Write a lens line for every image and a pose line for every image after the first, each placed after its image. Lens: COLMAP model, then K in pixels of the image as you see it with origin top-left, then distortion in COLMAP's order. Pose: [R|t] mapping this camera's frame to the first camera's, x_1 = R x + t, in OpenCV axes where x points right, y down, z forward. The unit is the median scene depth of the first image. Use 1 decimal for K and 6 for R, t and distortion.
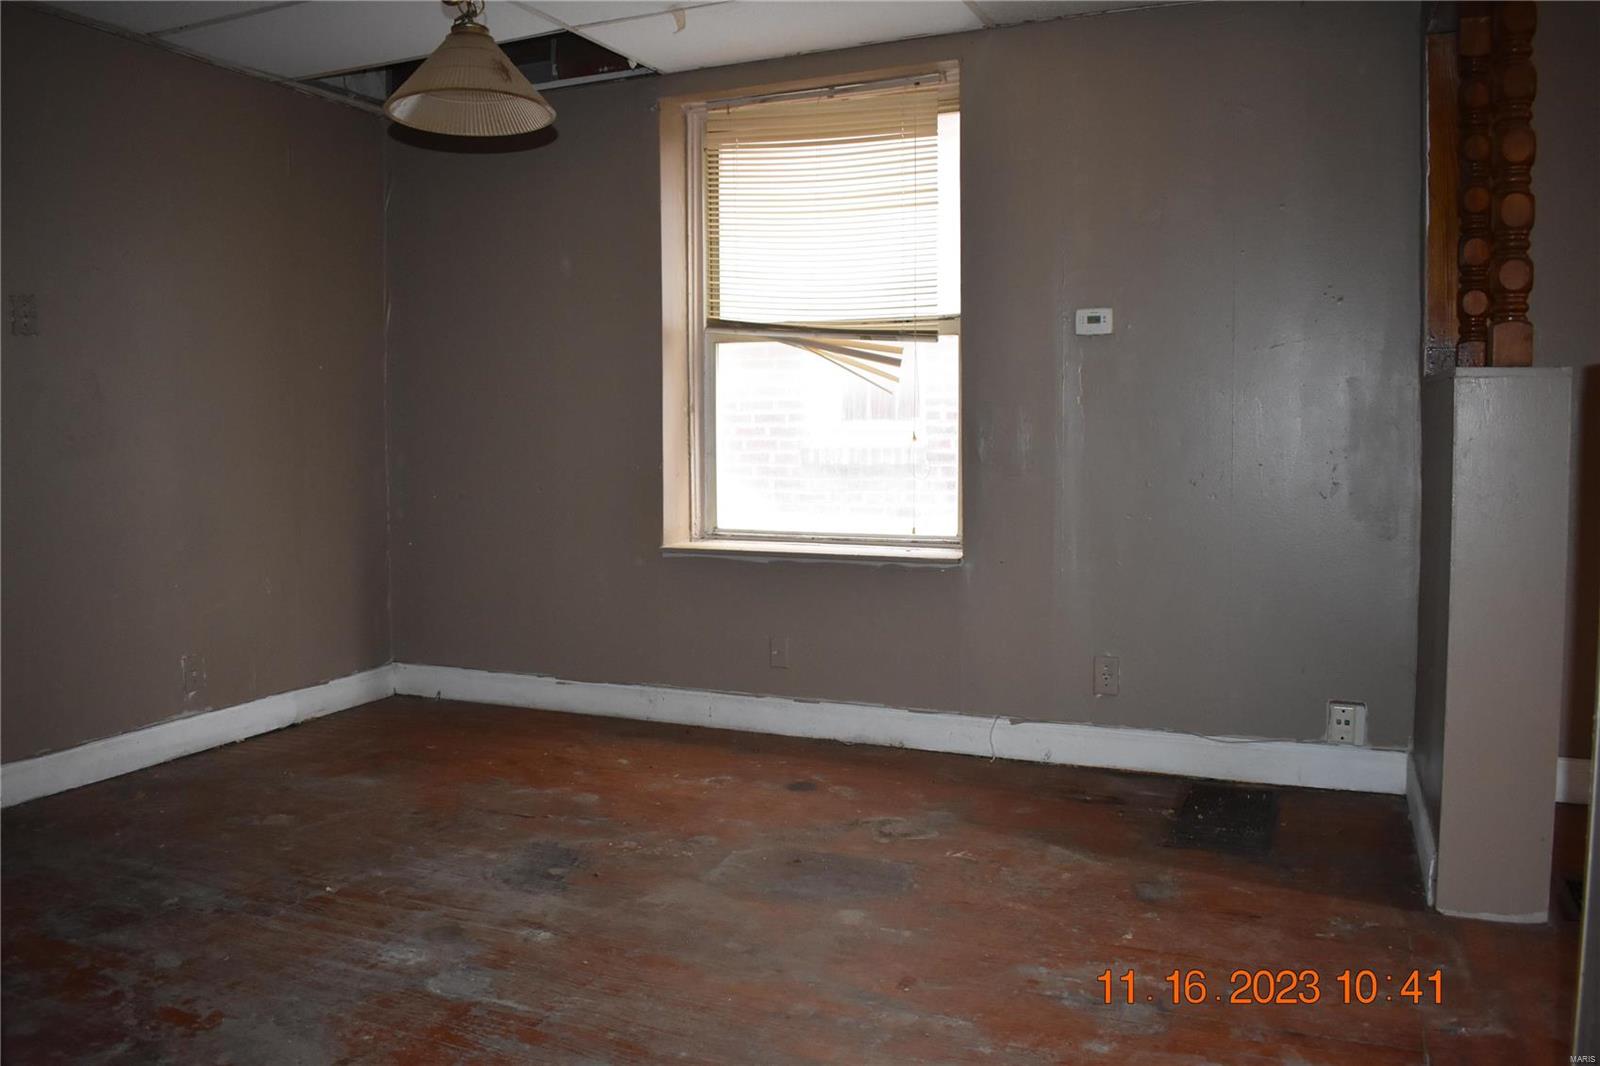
lens RADIAL K [[1263.6, 0, 800.2], [0, 1263.6, 533.5], [0, 0, 1]] dist [-0.056036, 0.001951]
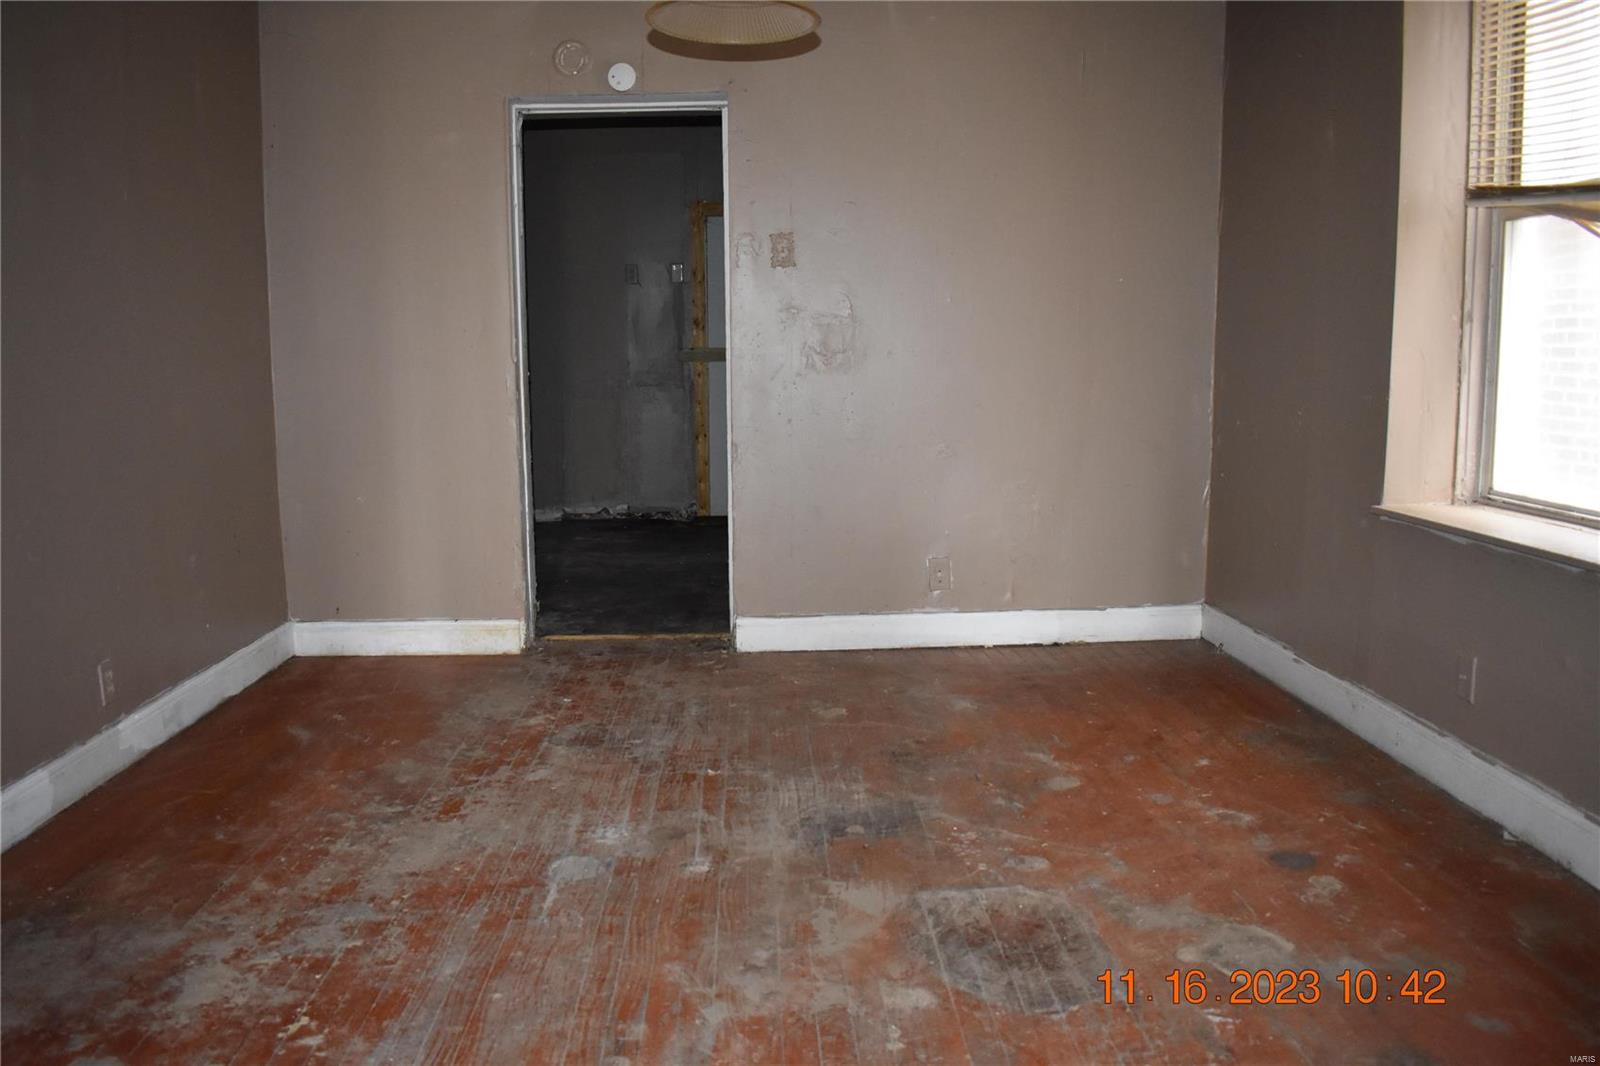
lens RADIAL K [[1263.6, 0, 799.9], [0, 1263.6, 529.5], [0, 0, 1]] dist [-0.056036, 0.001951]
pose [[0.414370, 0.121344, -0.901983, 0.628721], [-0.054773, 0.992600, 0.108373, -0.056094], [0.908459, 0.004498, 0.417950, 0.578474]]
